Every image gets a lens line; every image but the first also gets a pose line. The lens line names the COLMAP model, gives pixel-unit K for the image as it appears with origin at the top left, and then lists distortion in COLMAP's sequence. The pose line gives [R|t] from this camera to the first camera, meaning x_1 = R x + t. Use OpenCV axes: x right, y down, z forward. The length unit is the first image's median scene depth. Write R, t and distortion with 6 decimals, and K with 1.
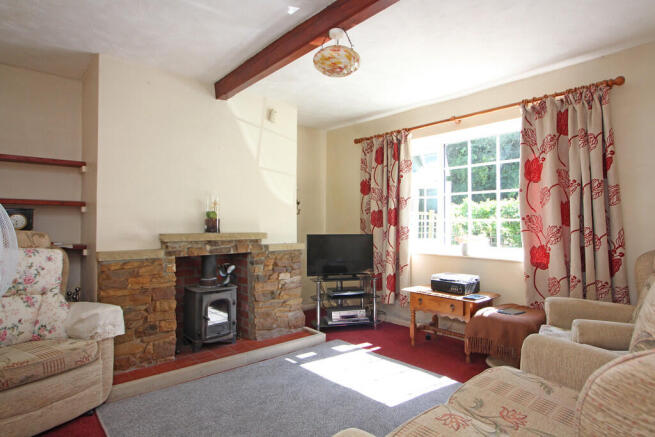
lens RADIAL K [[366.5, 0, 329.4], [0, 366.5, 218.4], [0, 0, 1]] dist [-0.023361, -0.004154]
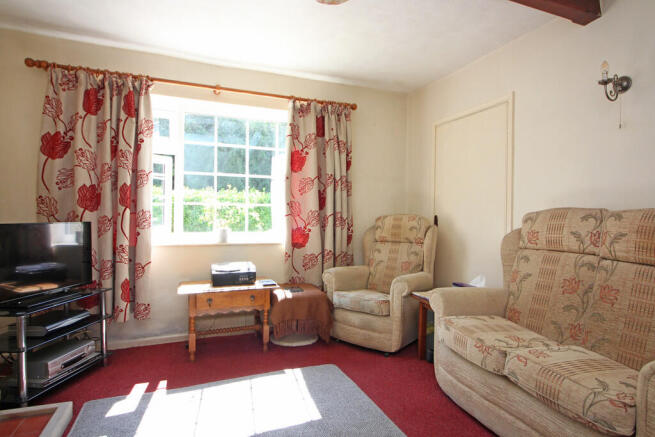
lens RADIAL K [[366.5, 0, 330.1], [0, 366.5, 216.9], [0, 0, 1]] dist [-0.023361, -0.004154]
pose [[0.300102, -0.009189, 0.953863, -0.463489], [-0.026177, 0.999498, 0.017864, 0.015467], [-0.953548, -0.030330, 0.299711, 0.524494]]
